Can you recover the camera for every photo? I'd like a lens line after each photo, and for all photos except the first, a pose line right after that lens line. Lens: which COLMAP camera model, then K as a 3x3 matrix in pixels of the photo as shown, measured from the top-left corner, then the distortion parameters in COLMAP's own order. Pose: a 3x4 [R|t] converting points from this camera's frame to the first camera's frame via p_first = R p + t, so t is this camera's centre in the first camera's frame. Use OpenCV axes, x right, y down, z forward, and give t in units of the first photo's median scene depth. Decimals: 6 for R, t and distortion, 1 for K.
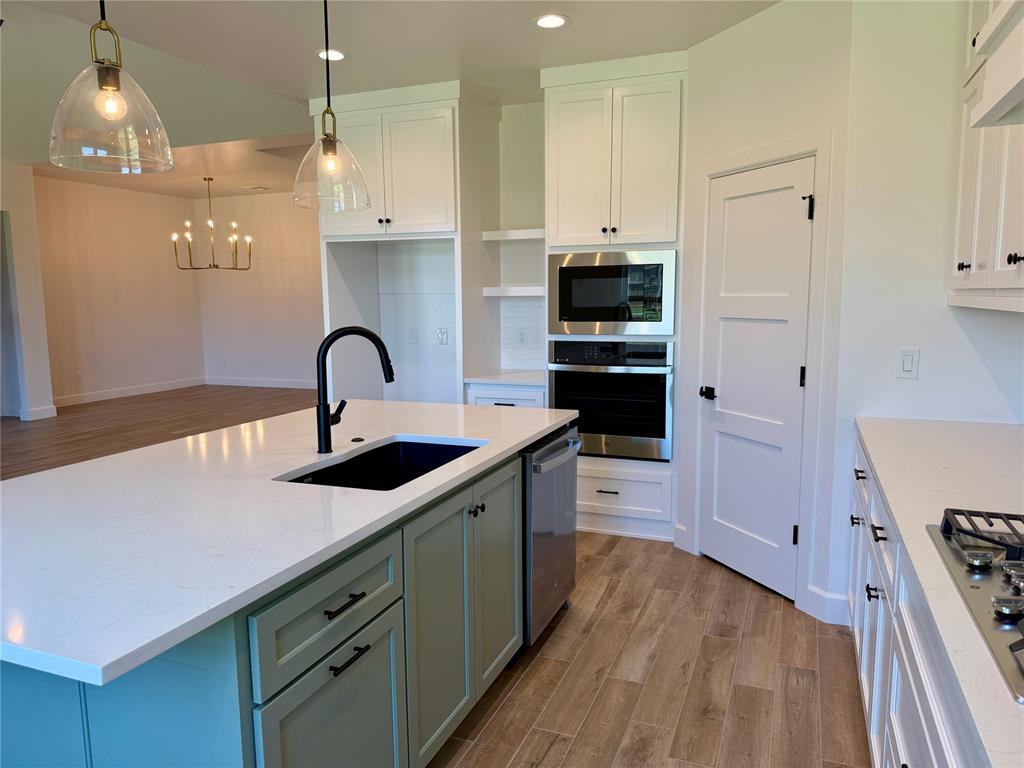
lens RADIAL K [[724.6, 0, 513.0], [0, 724.6, 387.4], [0, 0, 1]] dist [0.051268, -0.076089]
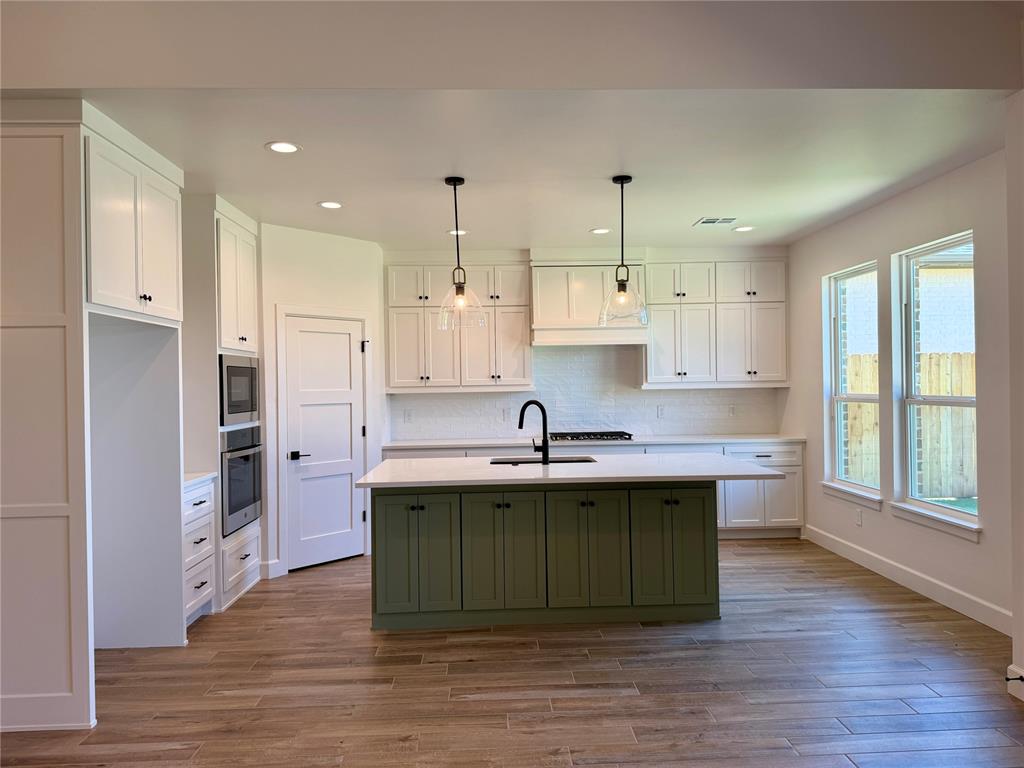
lens RADIAL K [[724.6, 0, 519.9], [0, 724.6, 385.8], [0, 0, 1]] dist [0.051268, -0.076089]
pose [[-0.419498, 0.016840, 0.907600, -1.171182], [0.140688, 0.988953, 0.046677, -0.126520], [-0.896788, 0.147269, -0.417233, 1.086212]]
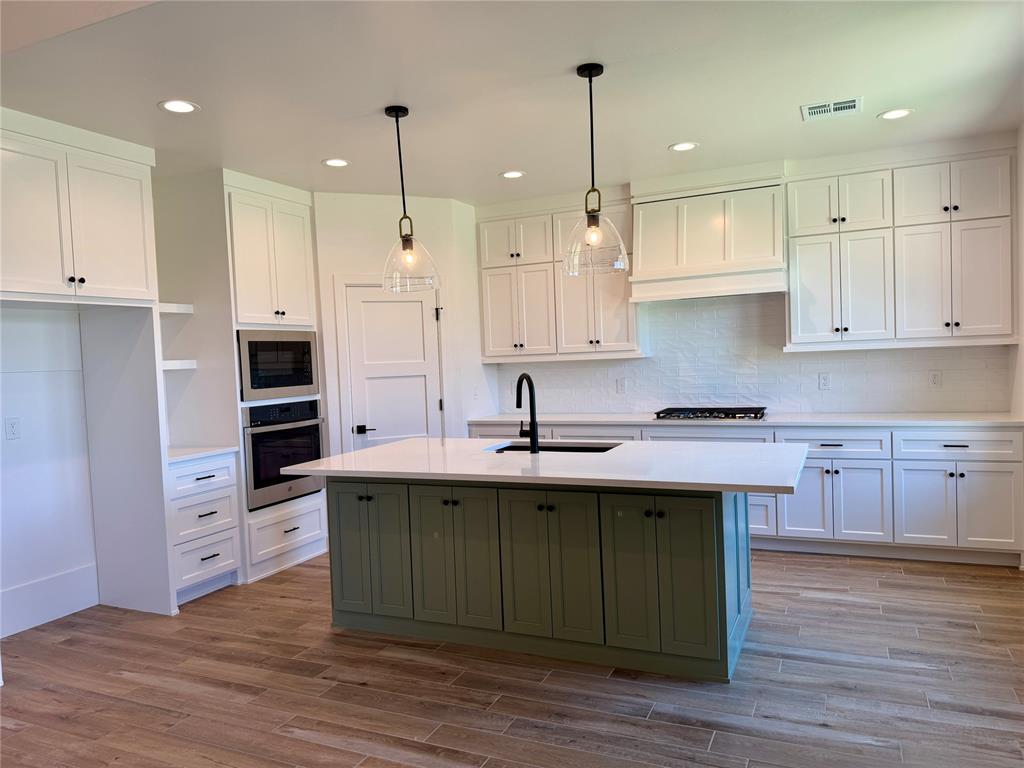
lens RADIAL K [[724.6, 0, 514.7], [0, 724.6, 394.9], [0, 0, 1]] dist [0.051268, -0.076089]
pose [[0.040044, -0.043684, 0.998243, -1.066615], [0.171655, 0.984492, 0.036197, -0.055661], [-0.984343, 0.169903, 0.046921, 0.563797]]
